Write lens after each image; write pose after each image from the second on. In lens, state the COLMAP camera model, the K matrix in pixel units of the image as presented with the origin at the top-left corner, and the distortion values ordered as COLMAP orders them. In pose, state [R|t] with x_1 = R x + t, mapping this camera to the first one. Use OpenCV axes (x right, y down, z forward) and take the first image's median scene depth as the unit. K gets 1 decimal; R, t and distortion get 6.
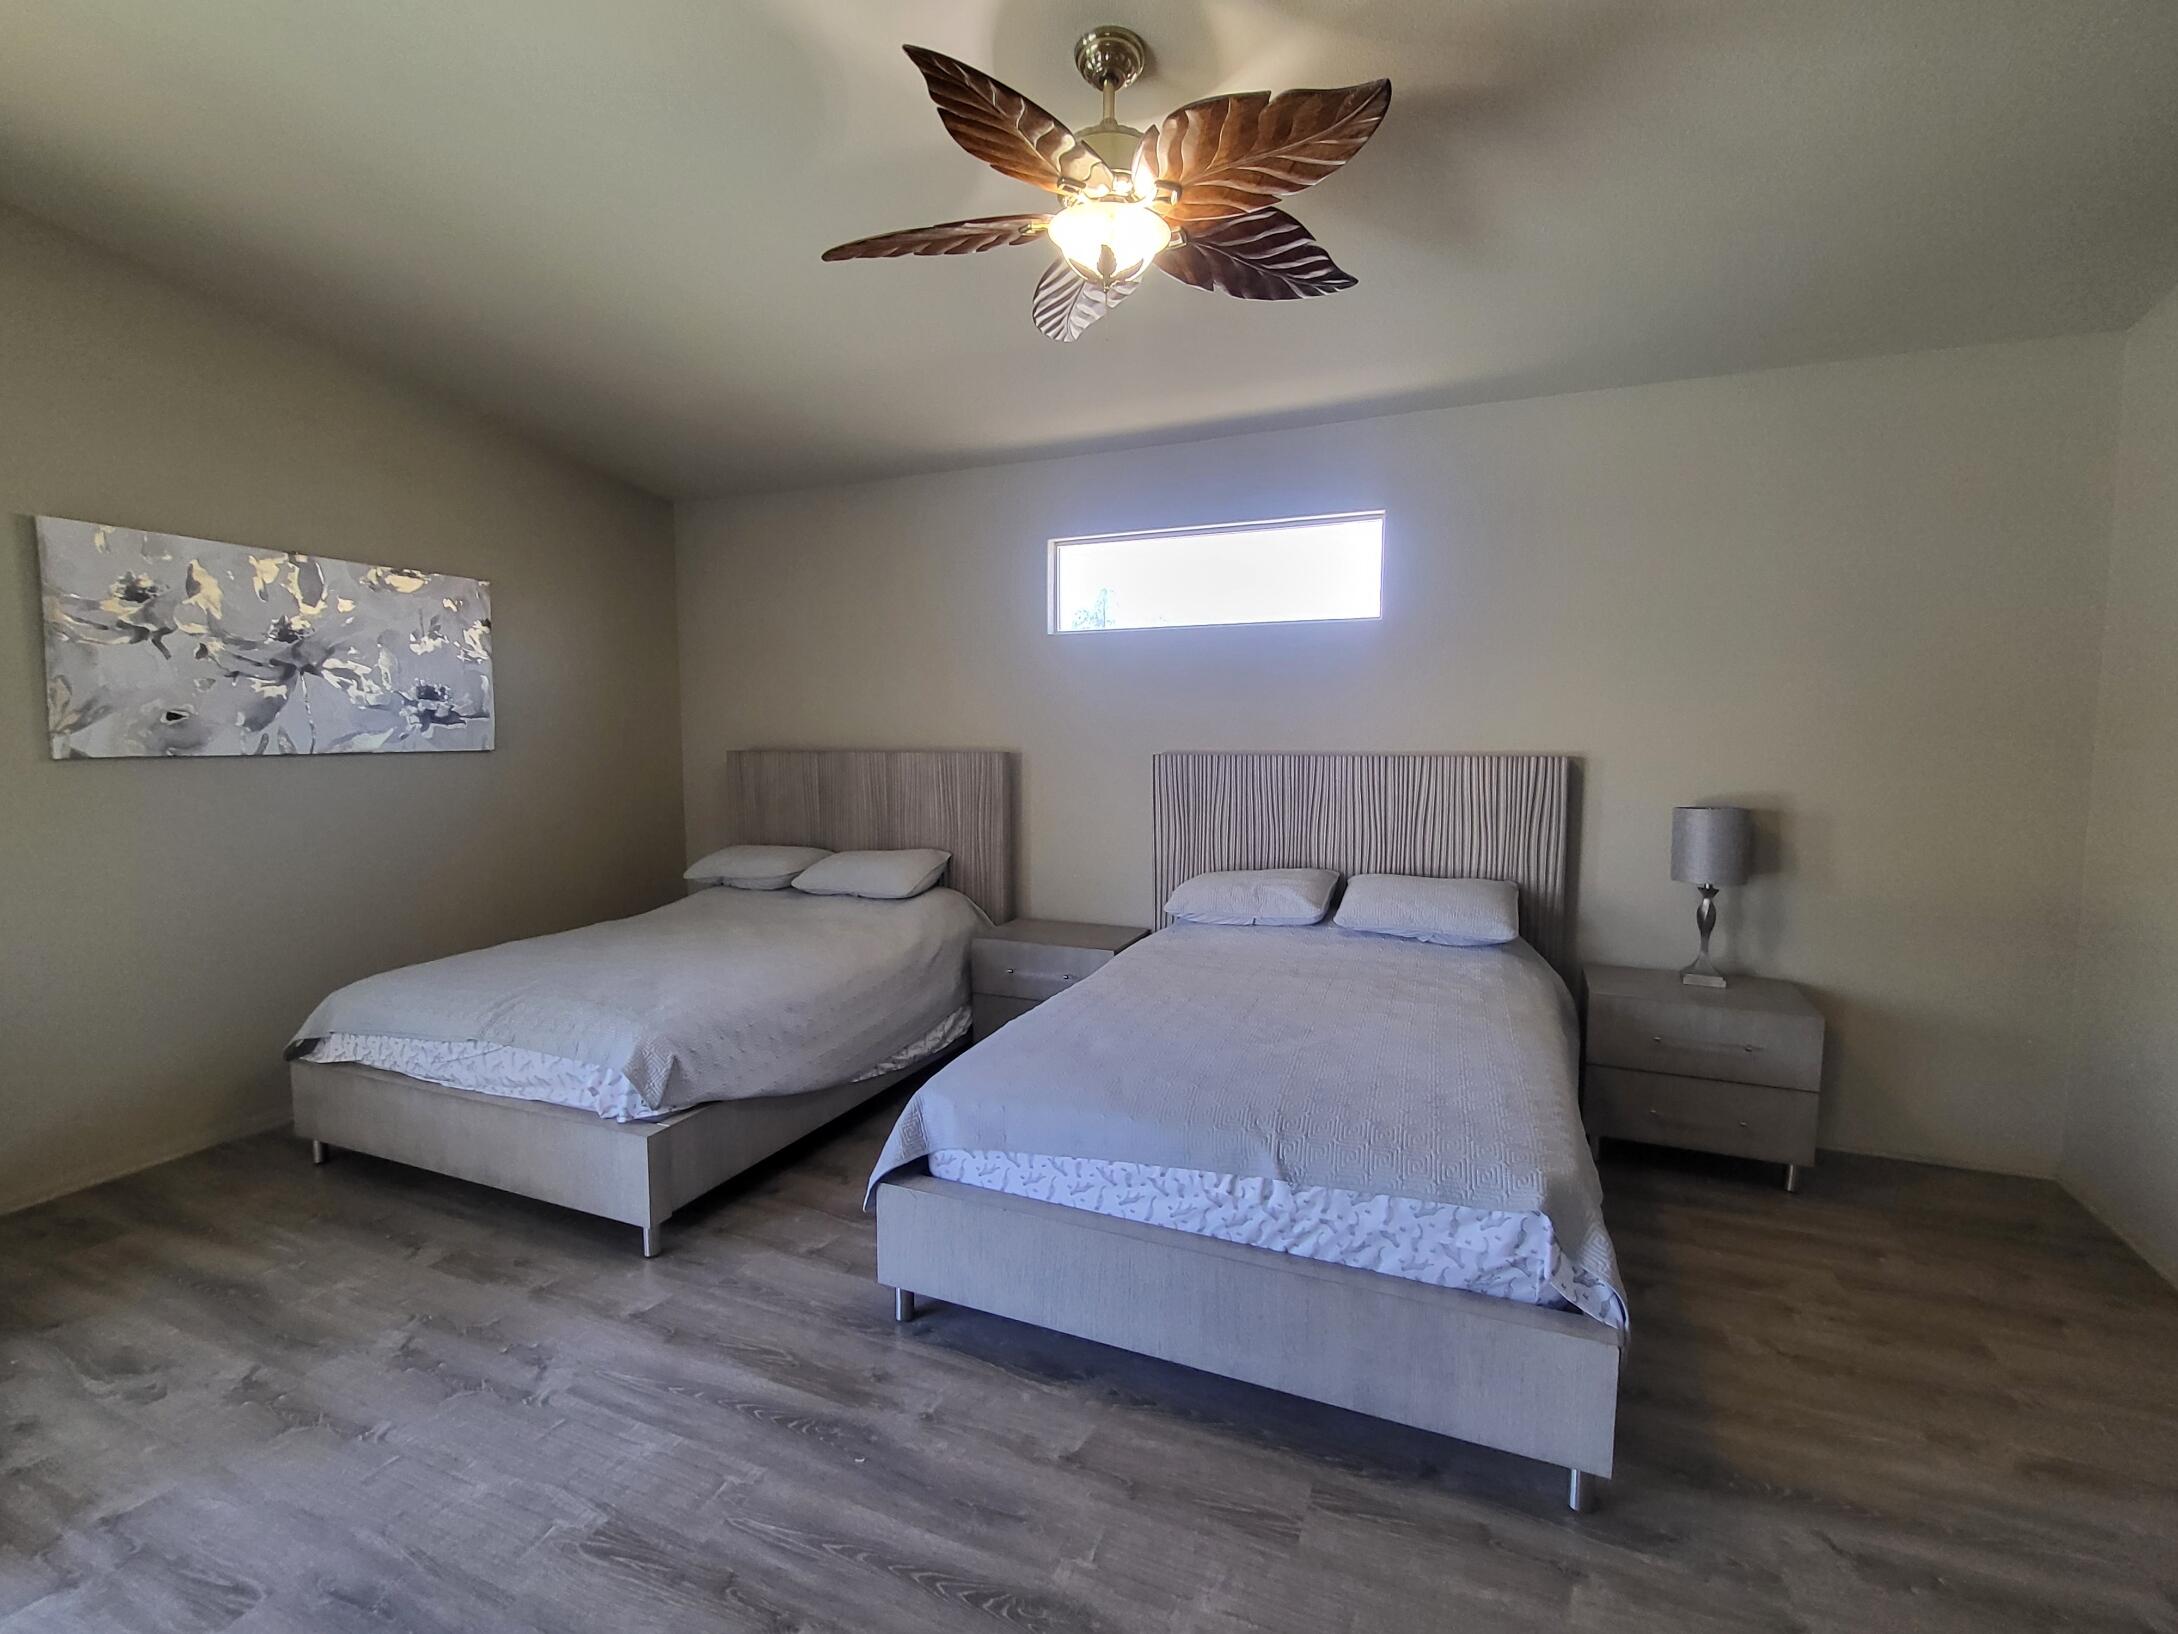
lens RADIAL K [[990.2, 0, 1081.1], [0, 990.2, 810.3], [0, 0, 1]] dist [-0.002672, -0.002203]
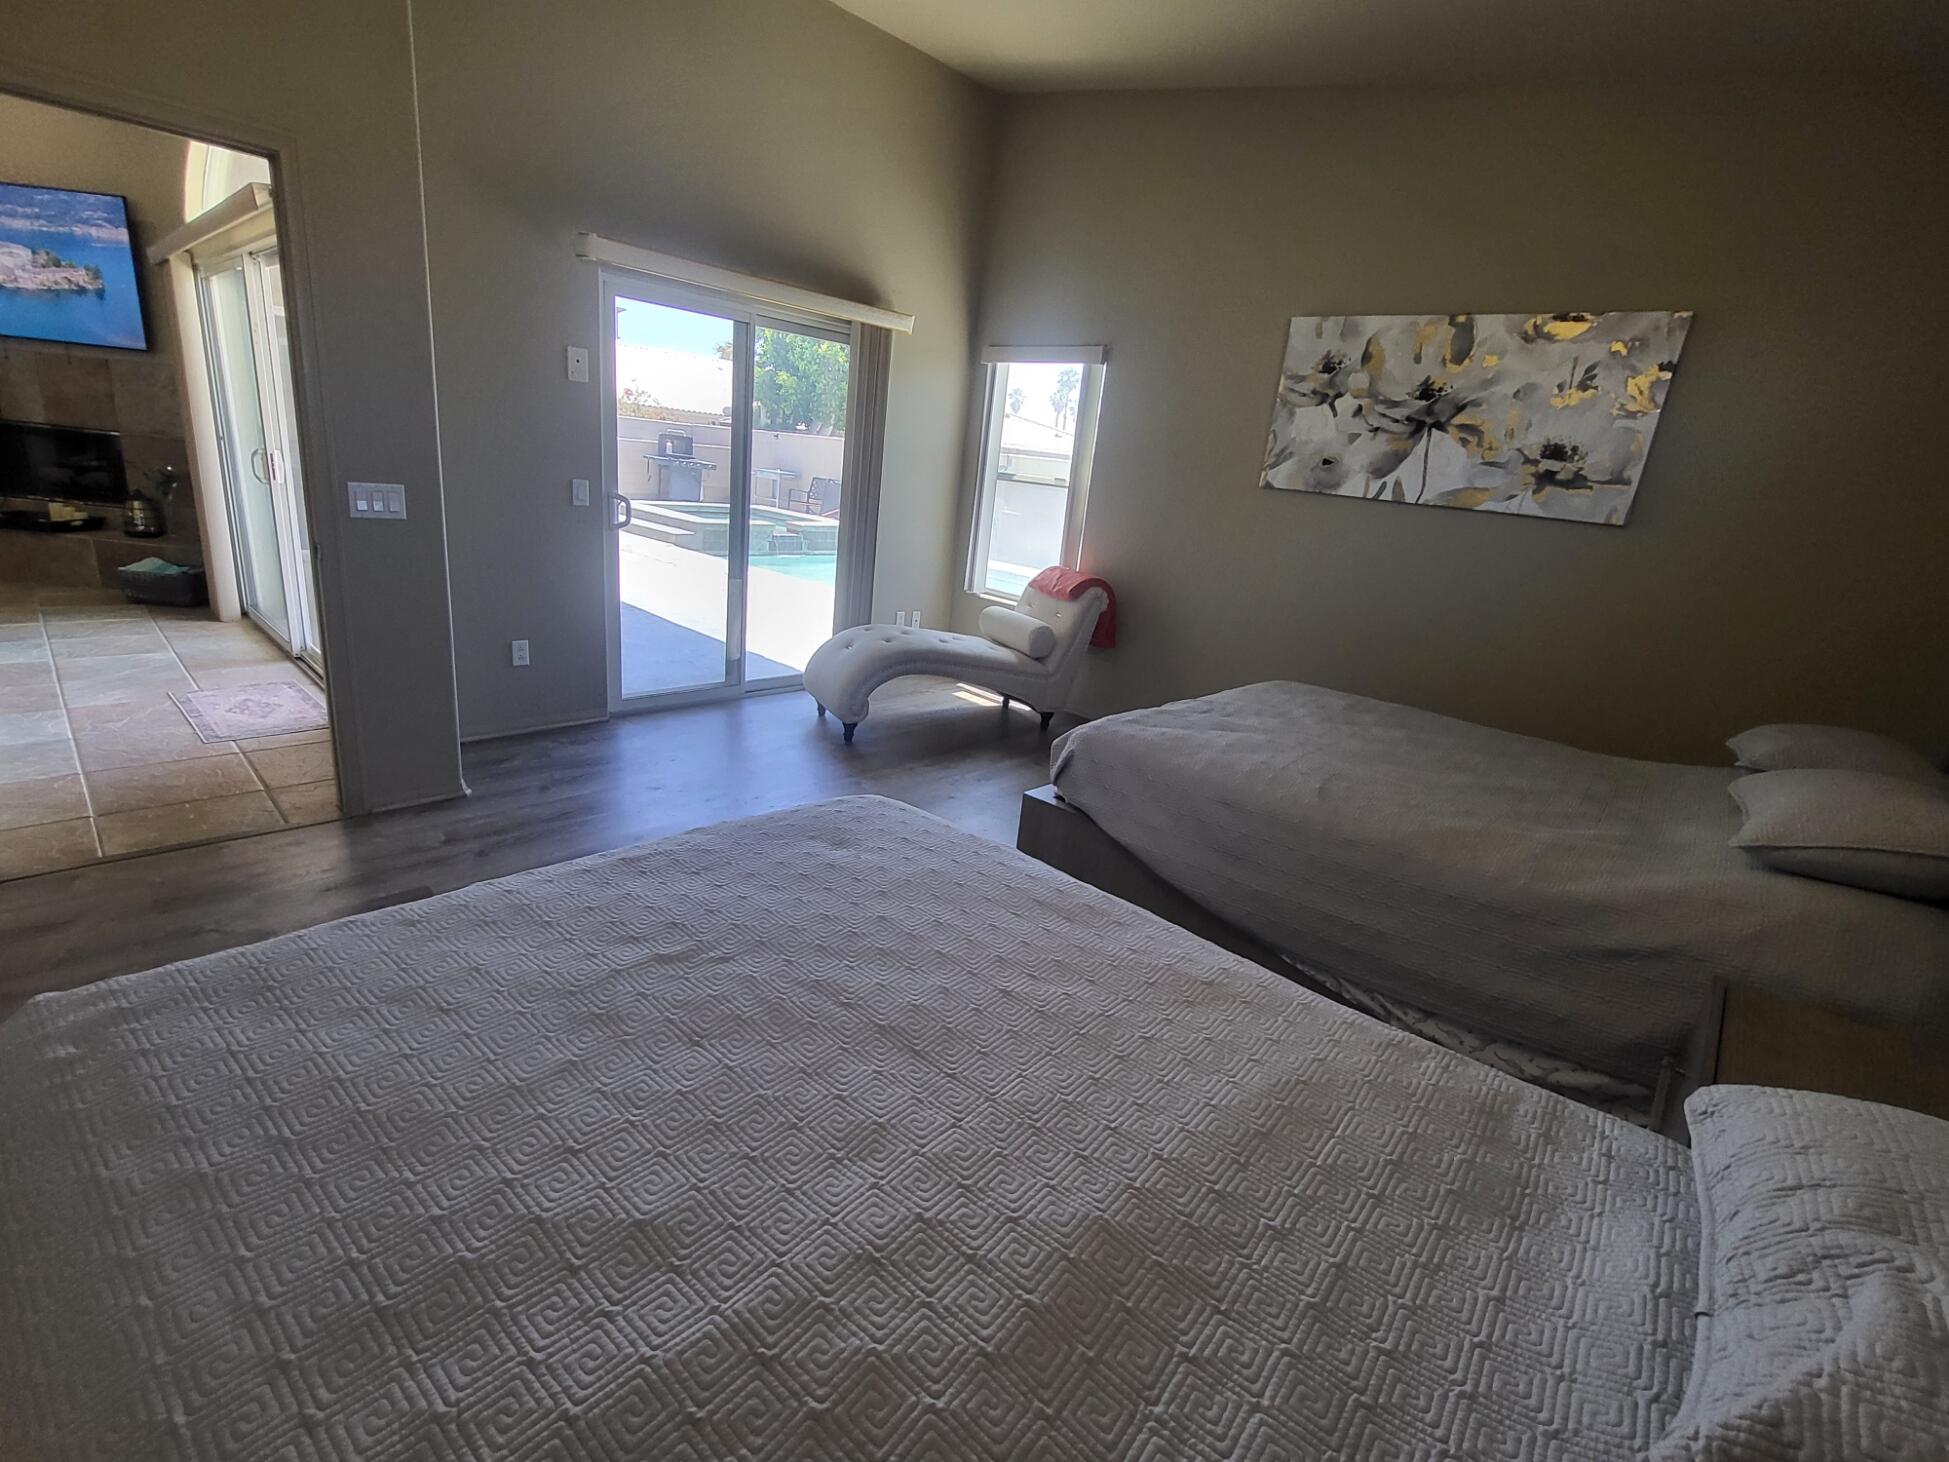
lens RADIAL K [[886.1, 0, 966.3], [0, 886.1, 735.6], [0, 0, 1]] dist [-0.002672, -0.002203]
pose [[-0.328079, 0.255461, -0.909452, 0.379135], [-0.174457, 0.929795, 0.324109, -0.048059], [0.928401, 0.264993, -0.260479, 0.848066]]
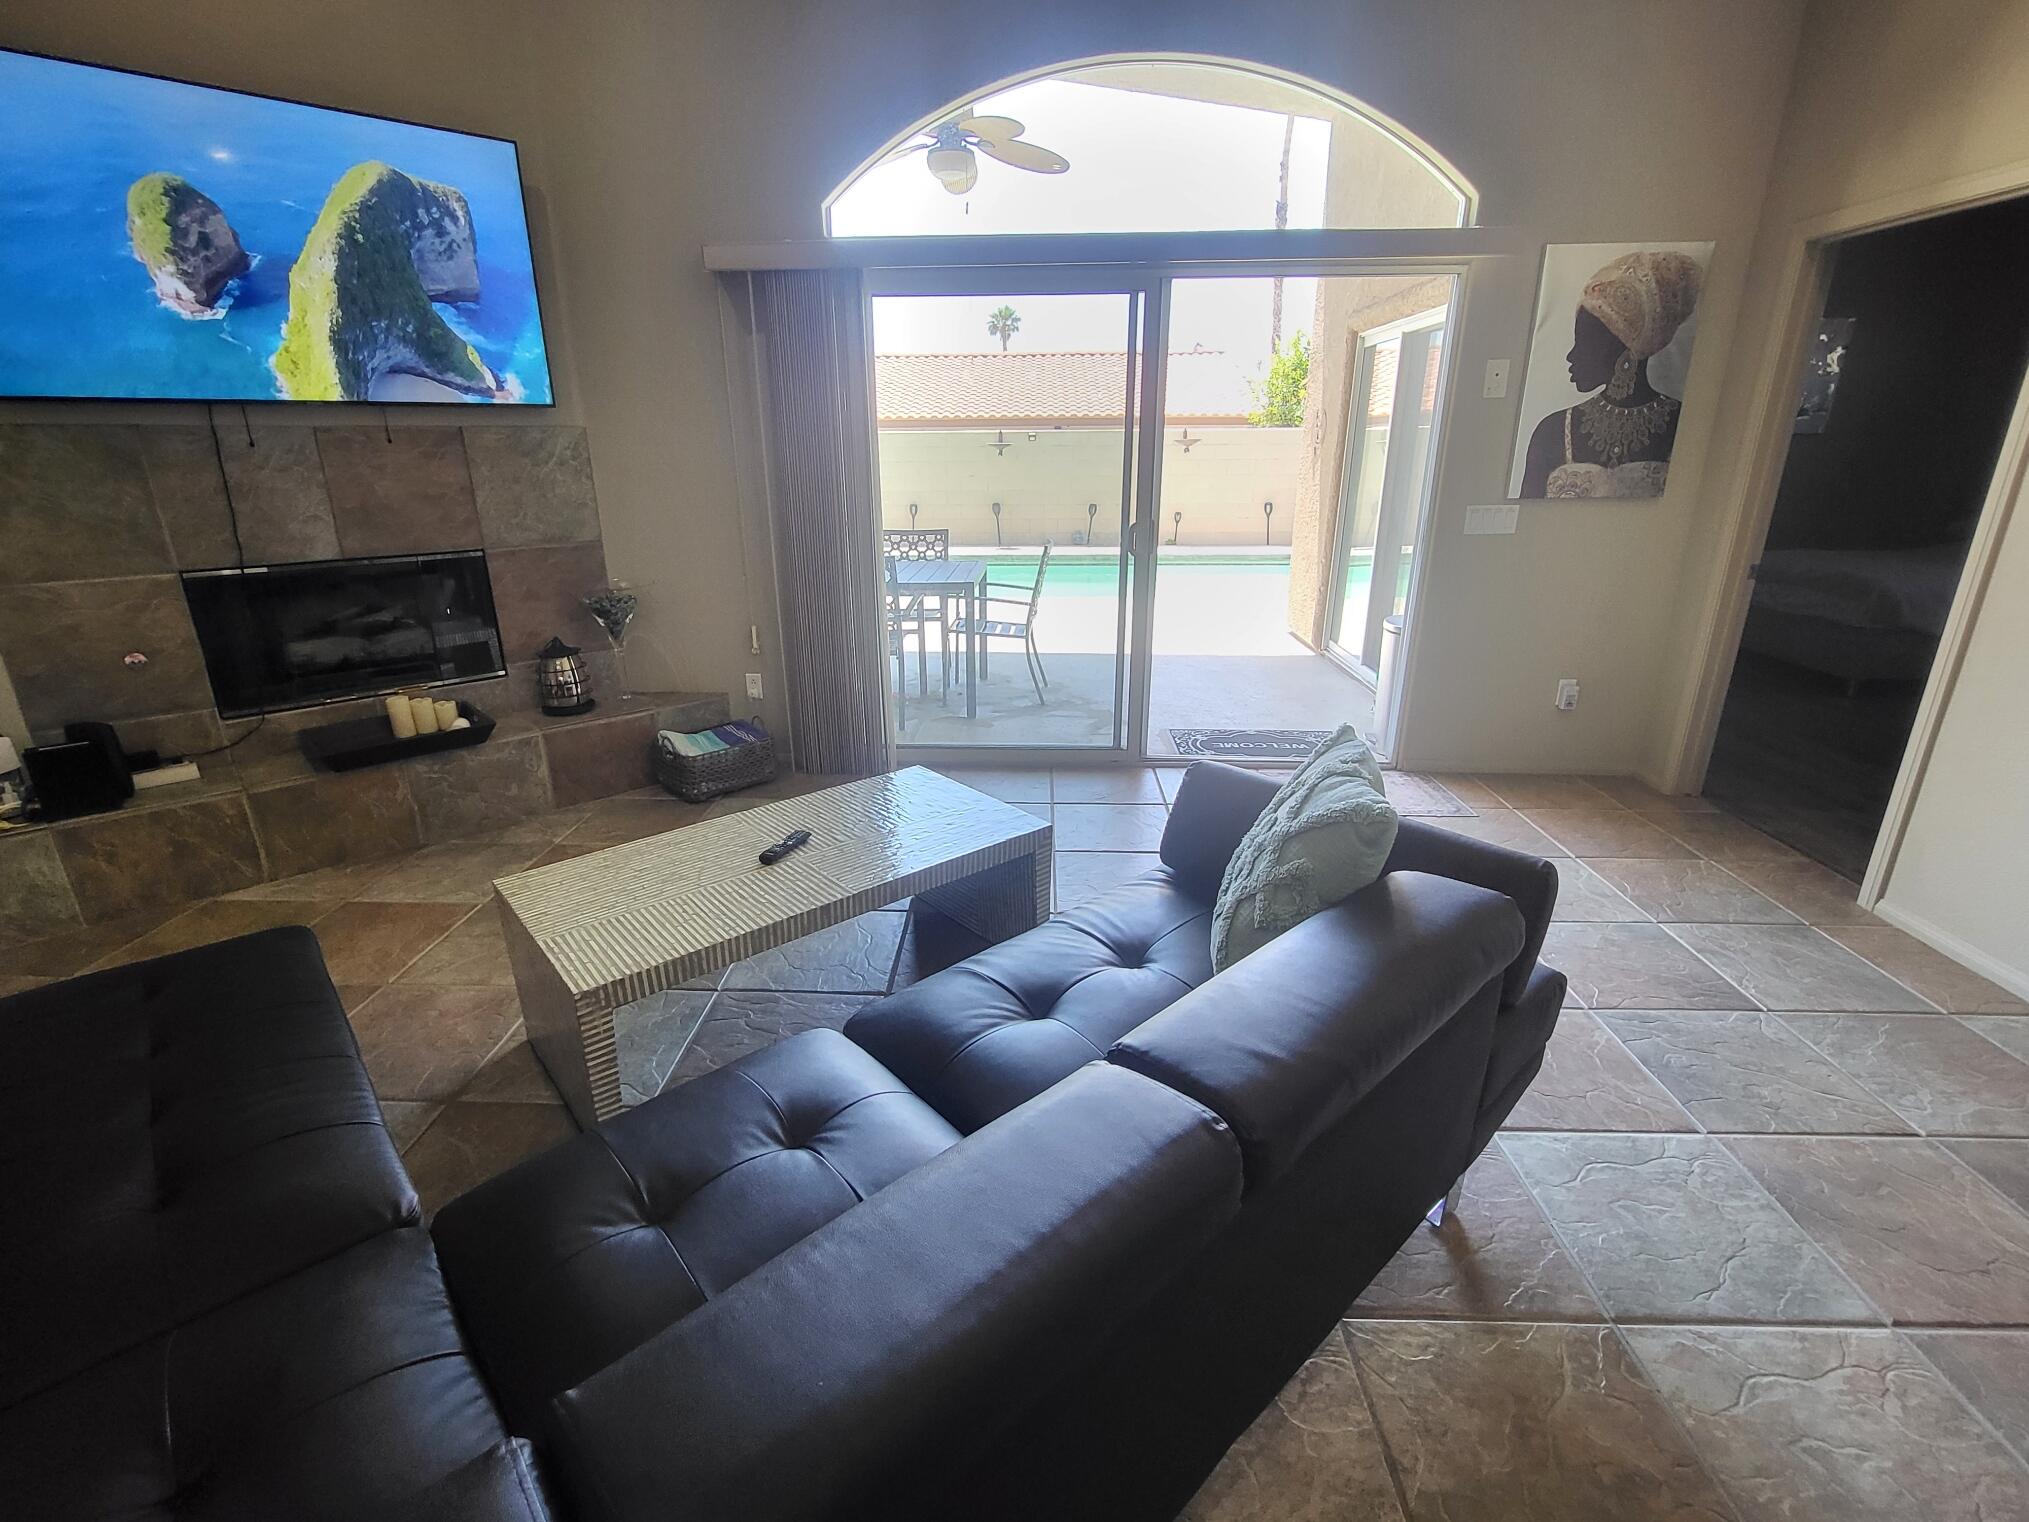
lens RADIAL K [[922.4, 0, 1001.2], [0, 922.4, 758.2], [0, 0, 1]] dist [-0.002672, -0.002203]
pose [[0.372775, 0.305535, -0.876178, 0.415319], [-0.070613, 0.950839, 0.301527, 0.094685], [0.925231, -0.050532, 0.376024, -0.917191]]
